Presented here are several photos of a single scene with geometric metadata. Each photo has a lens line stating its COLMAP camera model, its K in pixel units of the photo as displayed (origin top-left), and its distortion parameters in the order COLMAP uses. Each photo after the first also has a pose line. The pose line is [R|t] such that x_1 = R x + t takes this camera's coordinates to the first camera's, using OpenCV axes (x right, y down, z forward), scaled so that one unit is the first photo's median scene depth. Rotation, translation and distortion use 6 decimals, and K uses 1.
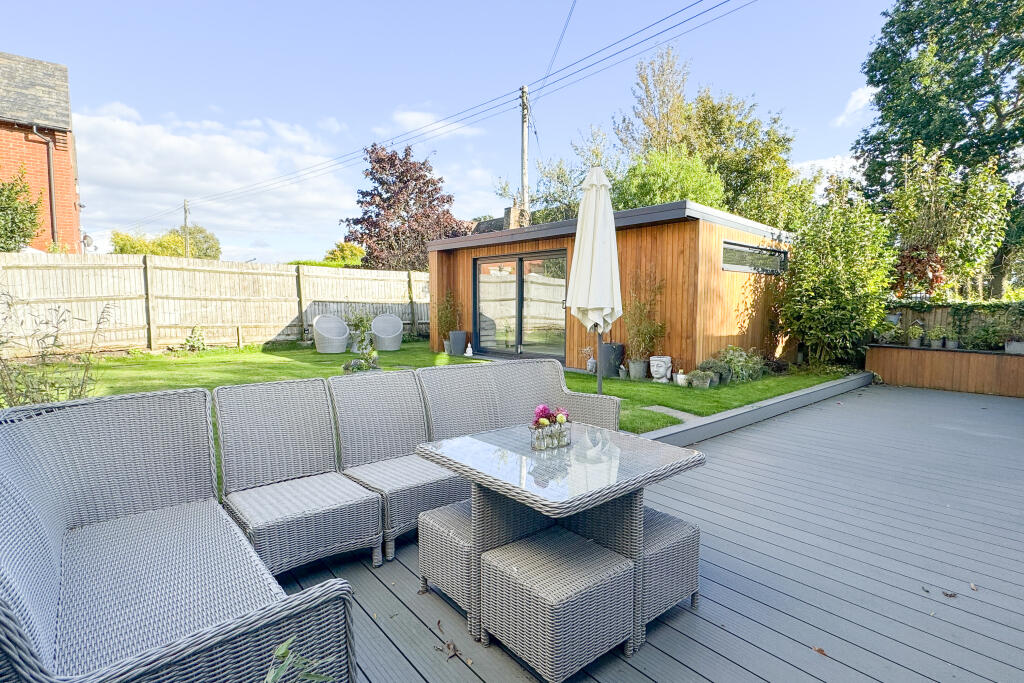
lens RADIAL K [[486.8, 0, 507.7], [0, 486.8, 344.0], [0, 0, 1]] dist [-0.001634, -0.000544]
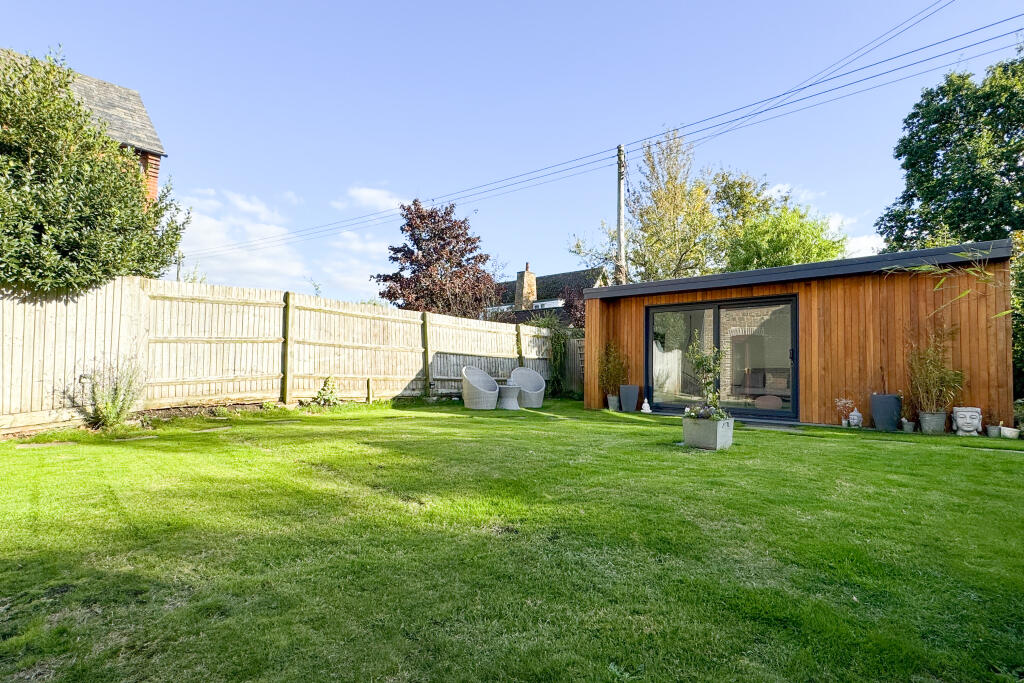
lens RADIAL K [[486.8, 0, 504.5], [0, 486.8, 357.2], [0, 0, 1]] dist [-0.001634, -0.000544]
pose [[0.994469, 0.014856, 0.103970, -0.390454], [-0.002920, 0.993474, -0.114021, 0.023554], [-0.104986, 0.113087, 0.988023, 0.111045]]
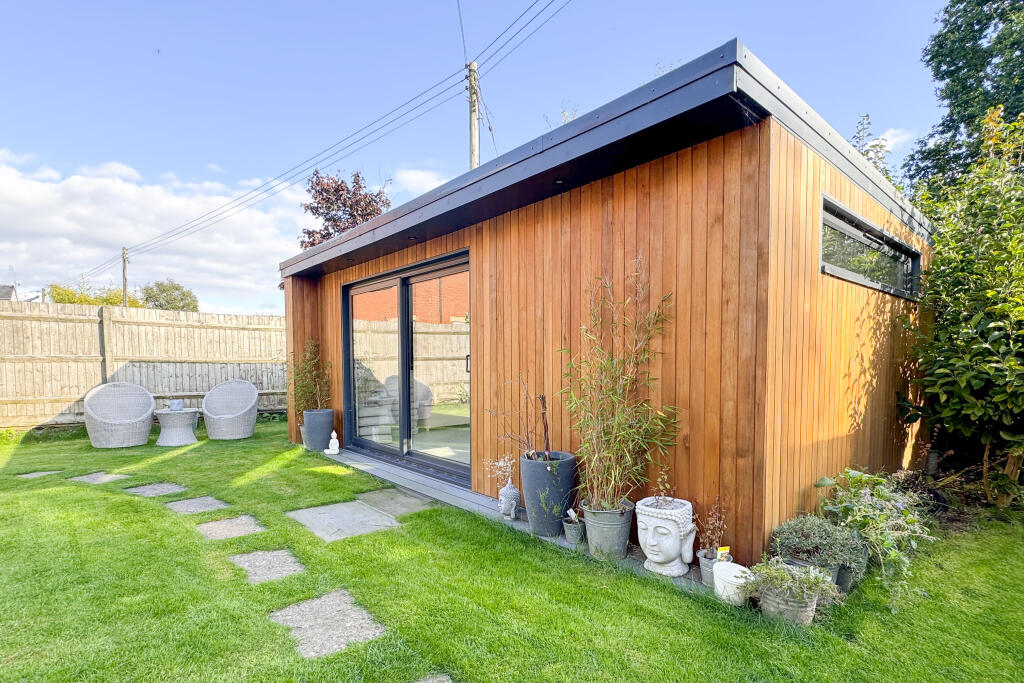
lens RADIAL K [[486.8, 0, 508.9], [0, 486.8, 387.6], [0, 0, 1]] dist [-0.001634, -0.000544]
pose [[0.999919, -0.006192, -0.011124, 0.121244], [0.005841, 0.999494, -0.031273, -0.030925], [0.011312, 0.031206, 0.999449, 0.379085]]
